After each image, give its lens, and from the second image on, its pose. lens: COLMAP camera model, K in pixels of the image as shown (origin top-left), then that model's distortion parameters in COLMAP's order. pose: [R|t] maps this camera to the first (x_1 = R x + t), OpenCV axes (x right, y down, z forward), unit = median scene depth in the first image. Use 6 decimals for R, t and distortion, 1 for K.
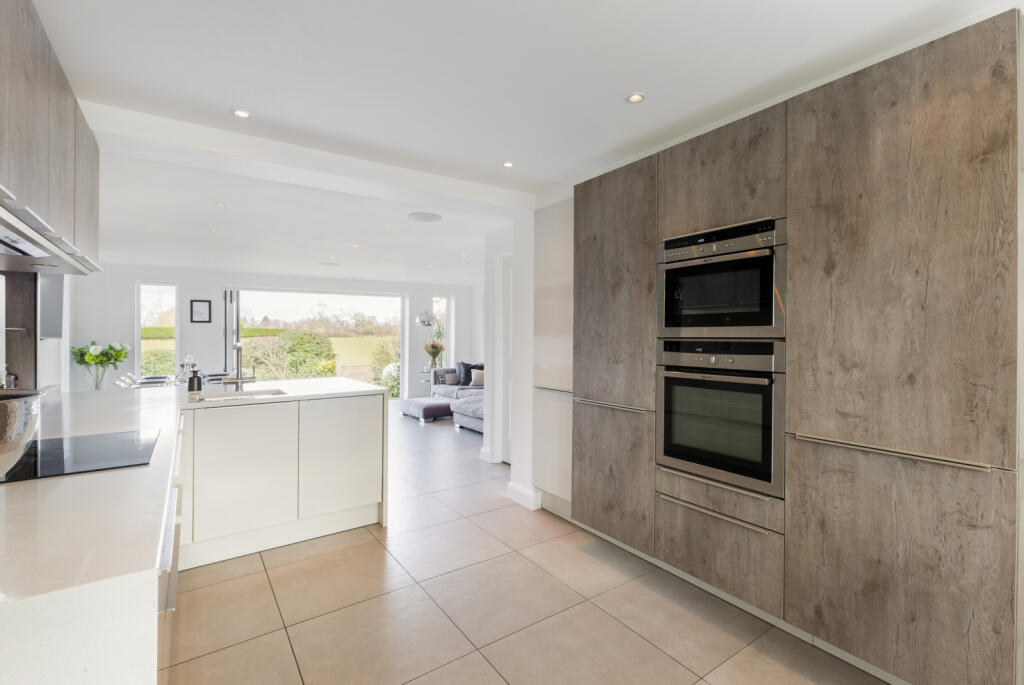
lens RADIAL K [[446.2, 0, 512.0], [0, 446.2, 342.5], [0, 0, 1]] dist [0.001492, 0.000217]
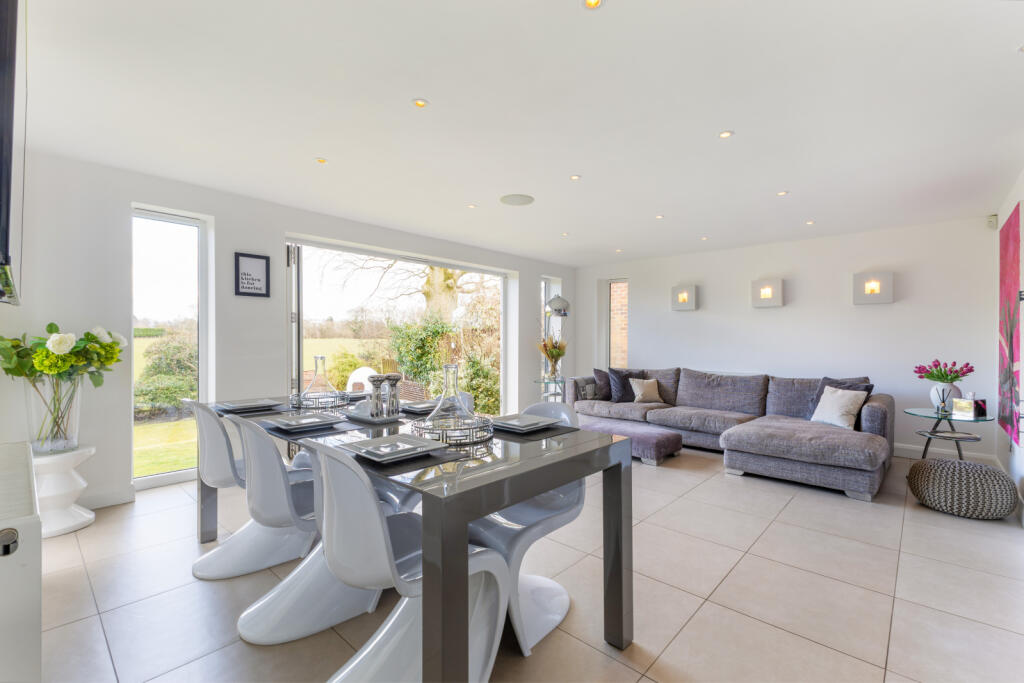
lens RADIAL K [[415.0, 0, 458.9], [0, 415.0, 343.3], [0, 0, 1]] dist [0.008106, 0.000139]
pose [[0.982079, 0.010235, 0.188190, -0.528863], [-0.008508, 0.999914, -0.009982, 0.014851], [-0.188276, 0.008202, 0.982082, 0.444641]]
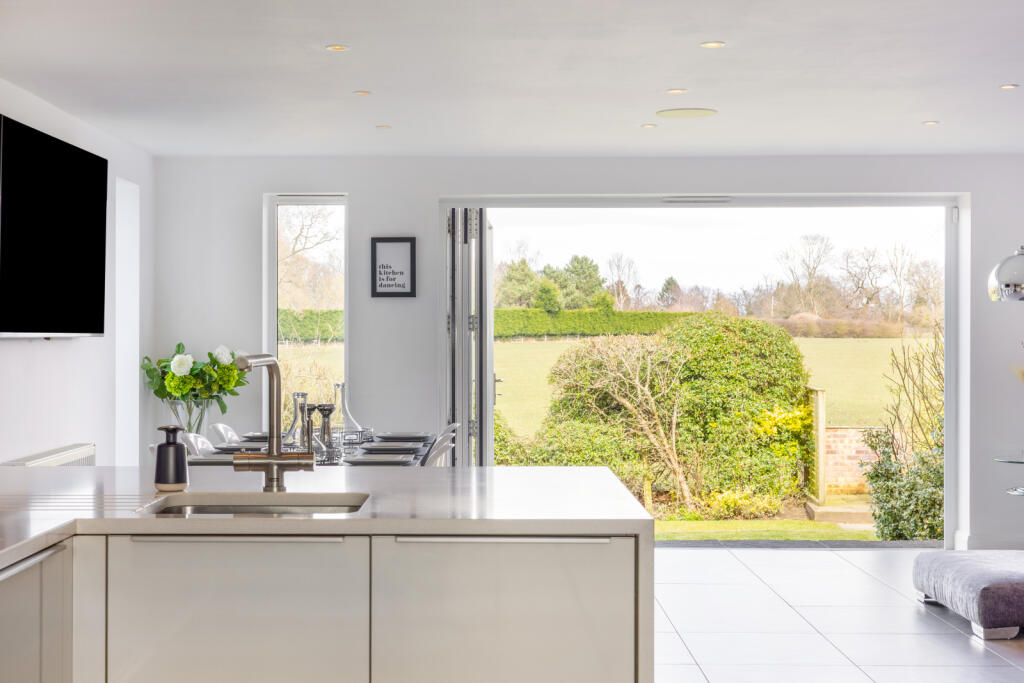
lens RADIAL K [[1392.0, 0, 512.0], [0, 1392.0, 341.5], [0, 0, 1]] dist [-0.014565, 0.008882]
pose [[0.806098, 0.007216, -0.591738, 0.080452], [-0.012703, 0.999906, -0.005111, -0.002117], [0.591645, 0.011637, 0.806114, 0.105484]]
